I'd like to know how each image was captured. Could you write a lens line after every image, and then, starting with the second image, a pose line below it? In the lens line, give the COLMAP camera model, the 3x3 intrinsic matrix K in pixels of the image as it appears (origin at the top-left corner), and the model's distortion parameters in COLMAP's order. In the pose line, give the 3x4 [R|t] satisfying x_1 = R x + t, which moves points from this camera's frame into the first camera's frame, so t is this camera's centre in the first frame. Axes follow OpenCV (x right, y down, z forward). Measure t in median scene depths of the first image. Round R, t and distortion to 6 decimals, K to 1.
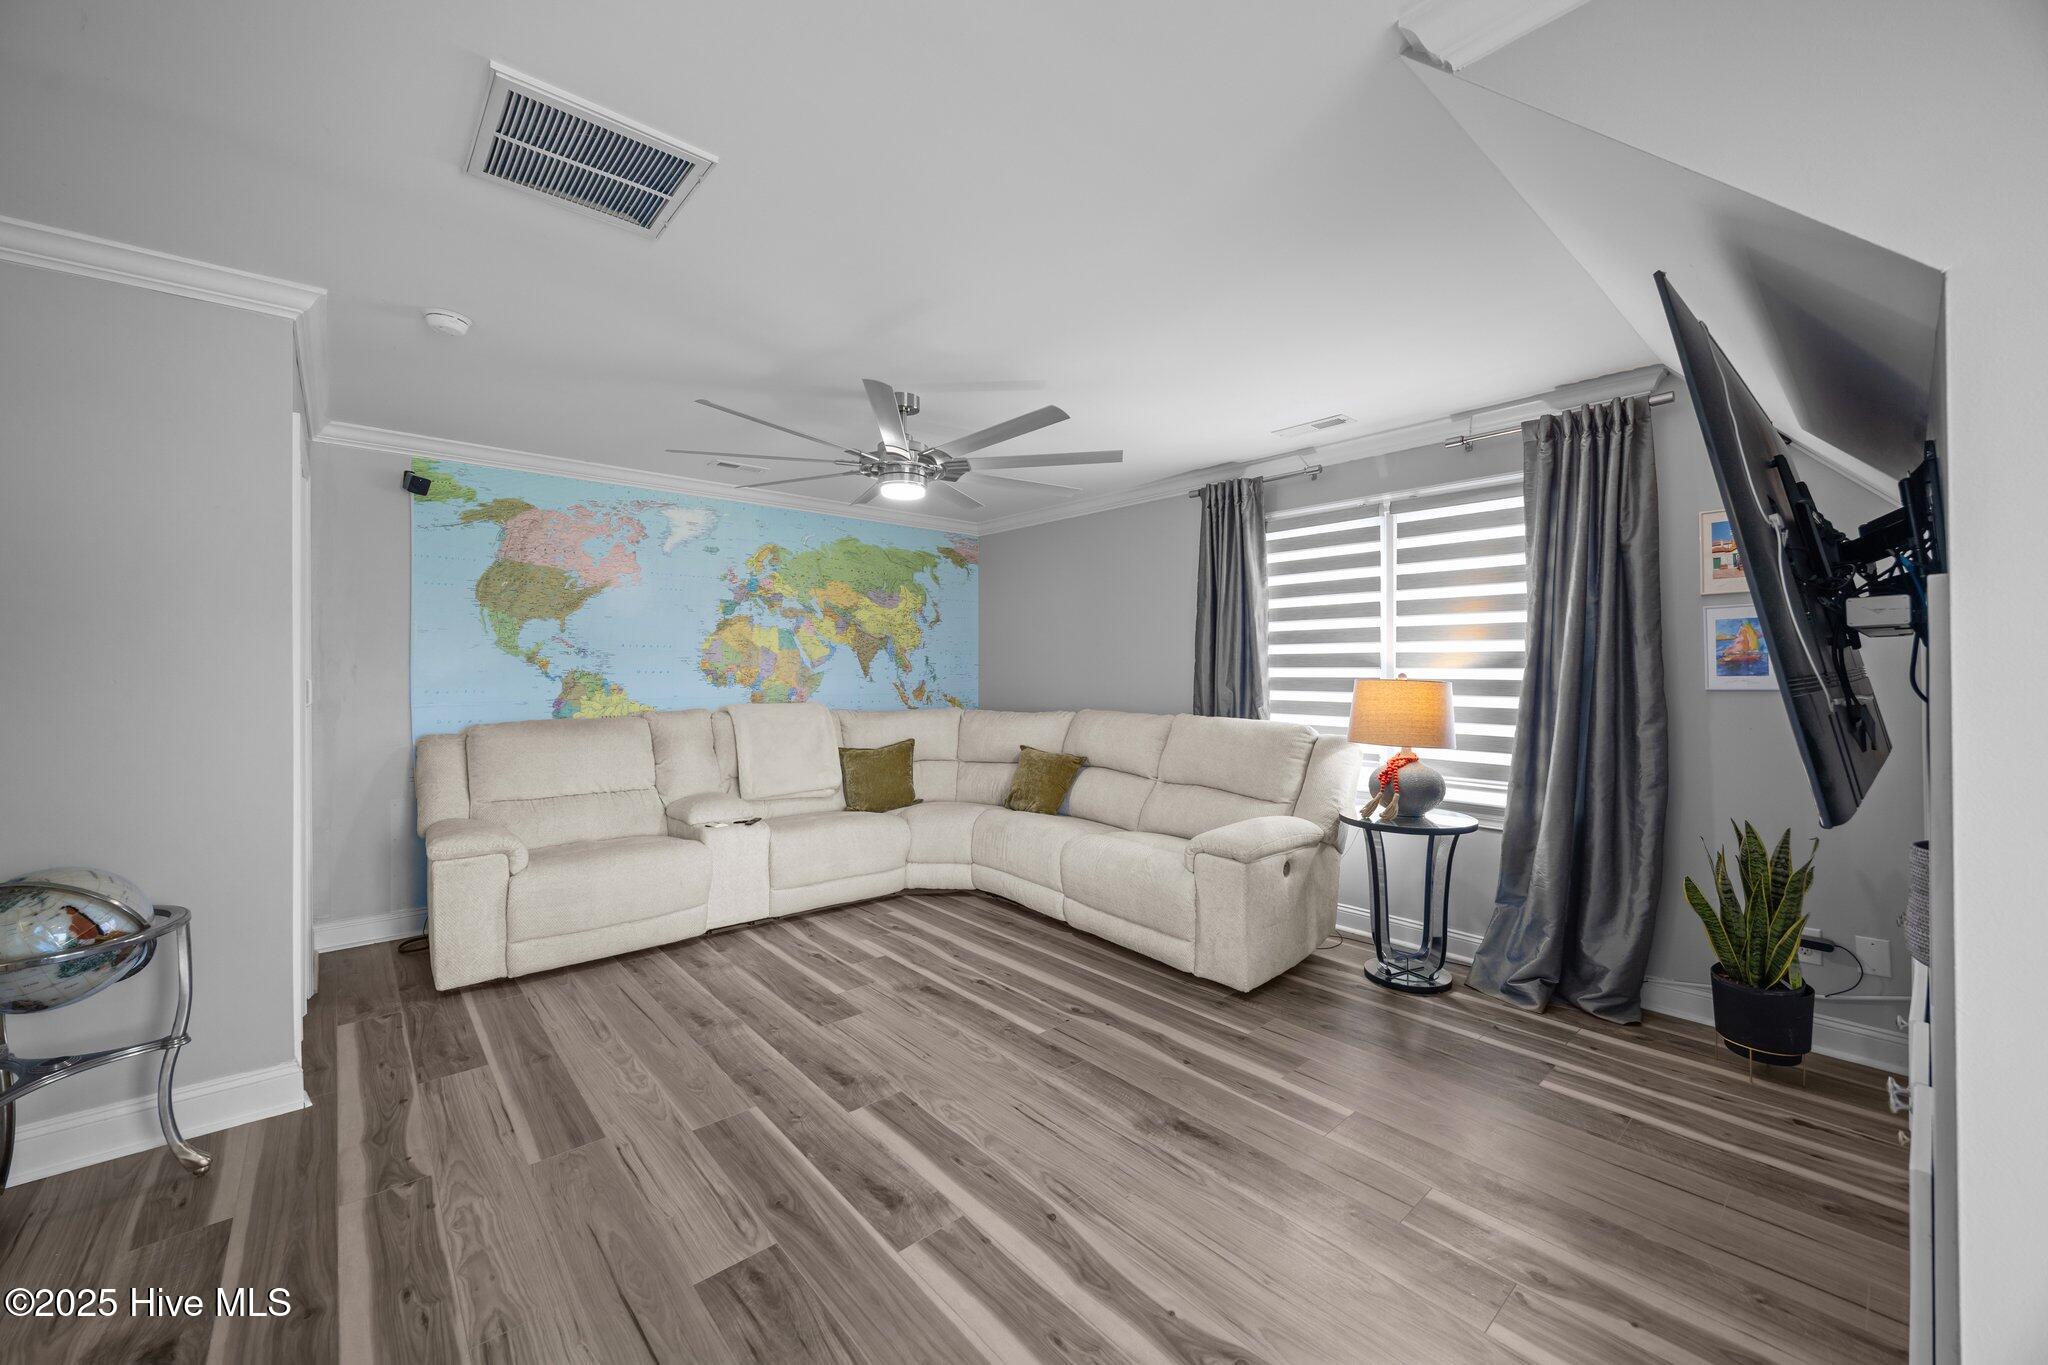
lens RADIAL K [[788.8, 0, 1030.4], [0, 788.8, 679.8], [0, 0, 1]] dist [-0.003614, -0.000226]
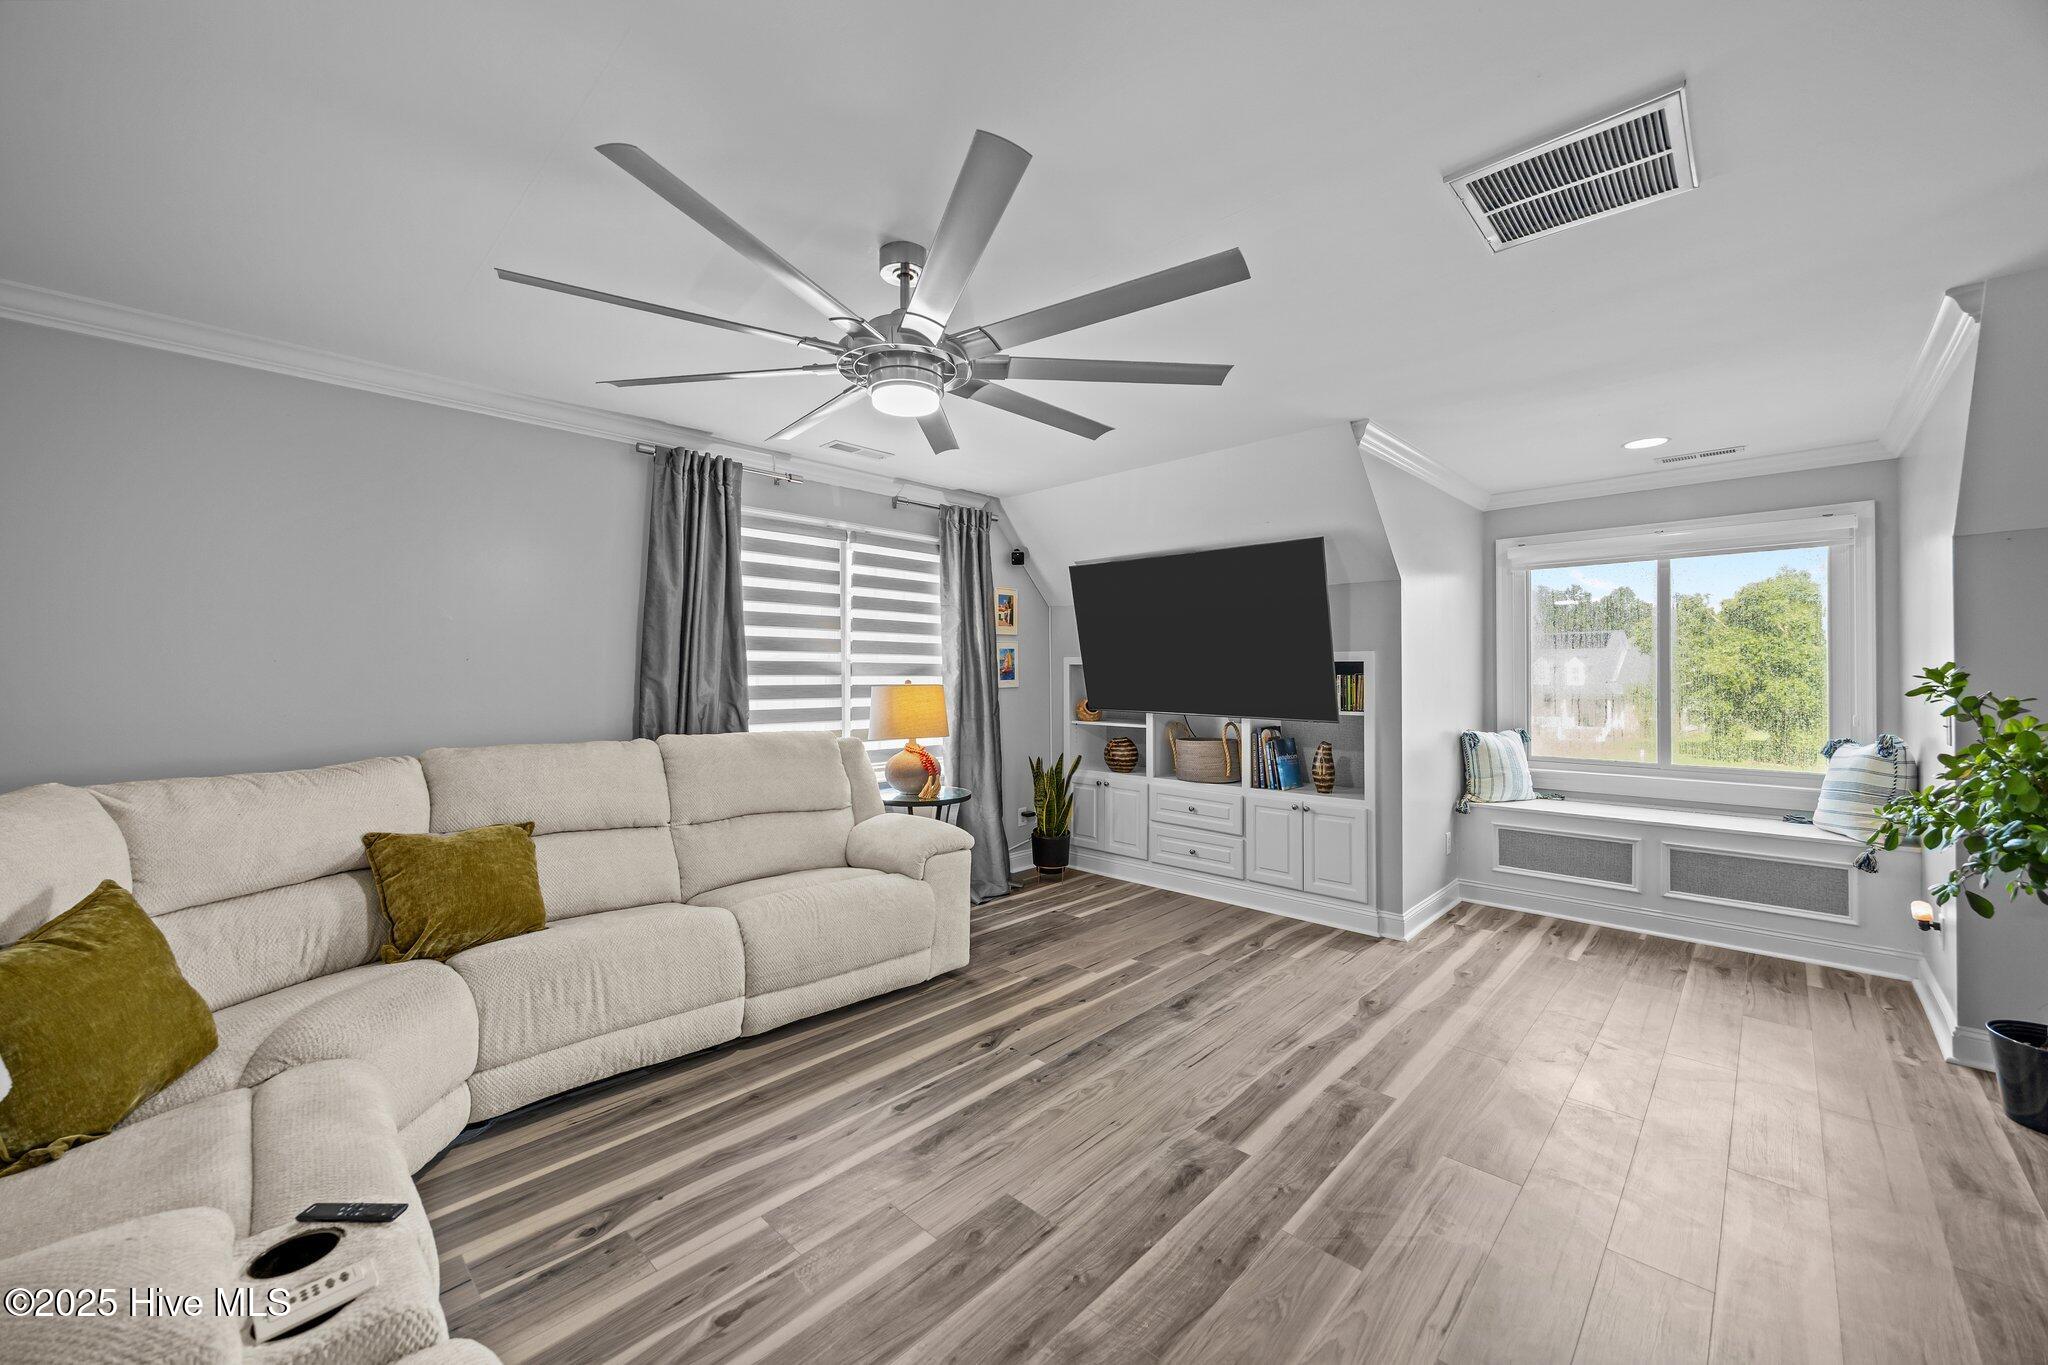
lens RADIAL K [[788.8, 0, 1030.4], [0, 788.8, 679.8], [0, 0, 1]] dist [-0.003614, -0.000226]
pose [[-0.092513, -0.003098, 0.995707, -0.935597], [0.016472, 0.999854, 0.004641, -0.012505], [-0.995575, 0.016830, -0.092448, 1.112078]]
